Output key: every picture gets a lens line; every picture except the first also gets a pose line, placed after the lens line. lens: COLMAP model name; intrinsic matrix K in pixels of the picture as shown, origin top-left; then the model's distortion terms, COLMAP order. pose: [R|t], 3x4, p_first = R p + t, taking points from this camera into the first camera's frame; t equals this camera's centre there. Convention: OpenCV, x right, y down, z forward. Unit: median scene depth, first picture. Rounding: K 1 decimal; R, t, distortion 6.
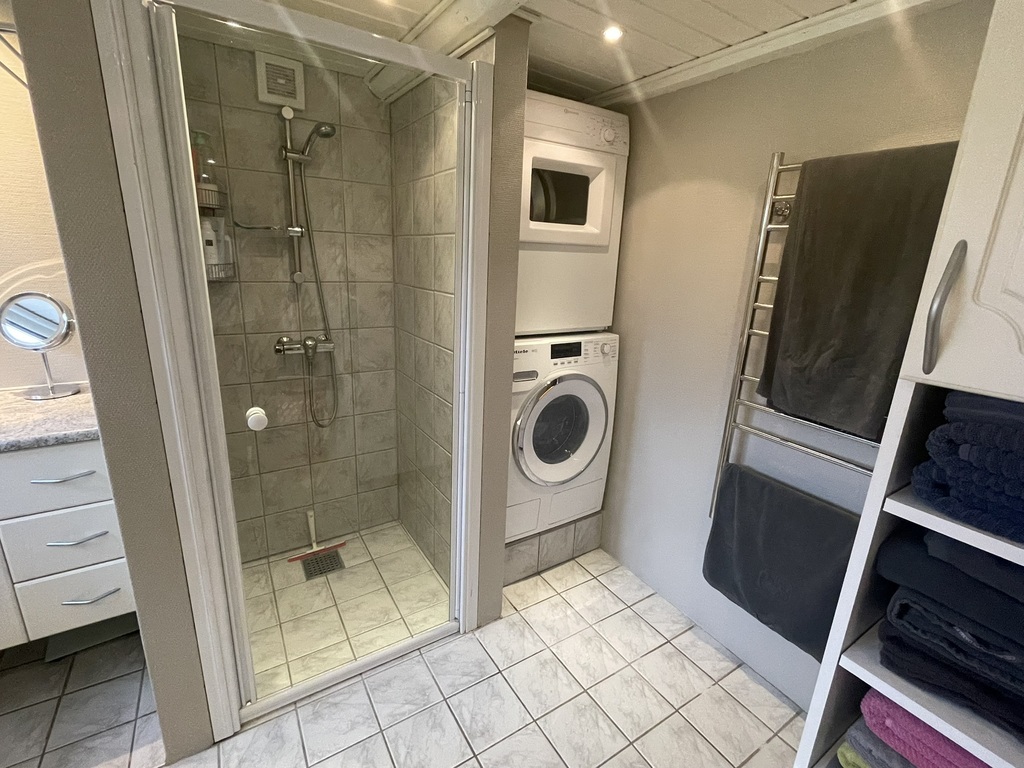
lens RADIAL K [[470.9, 0, 512.9], [0, 470.9, 380.2], [0, 0, 1]] dist [-0.000312, -0.001007]
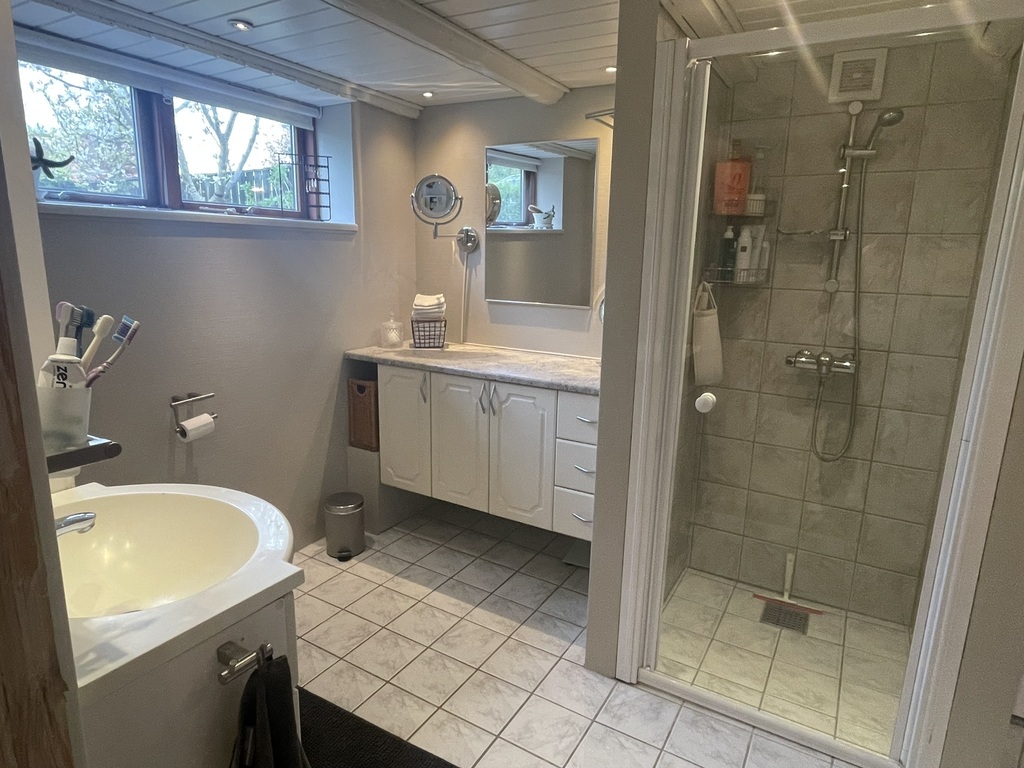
lens RADIAL K [[607.4, 0, 511.9], [0, 607.4, 385.1], [0, 0, 1]] dist [-0.000484, -0.000530]
pose [[0.455027, 0.154315, -0.877005, 0.311737], [-0.239591, 0.969768, 0.046328, 0.057288], [0.857640, 0.189042, 0.478243, -0.035195]]
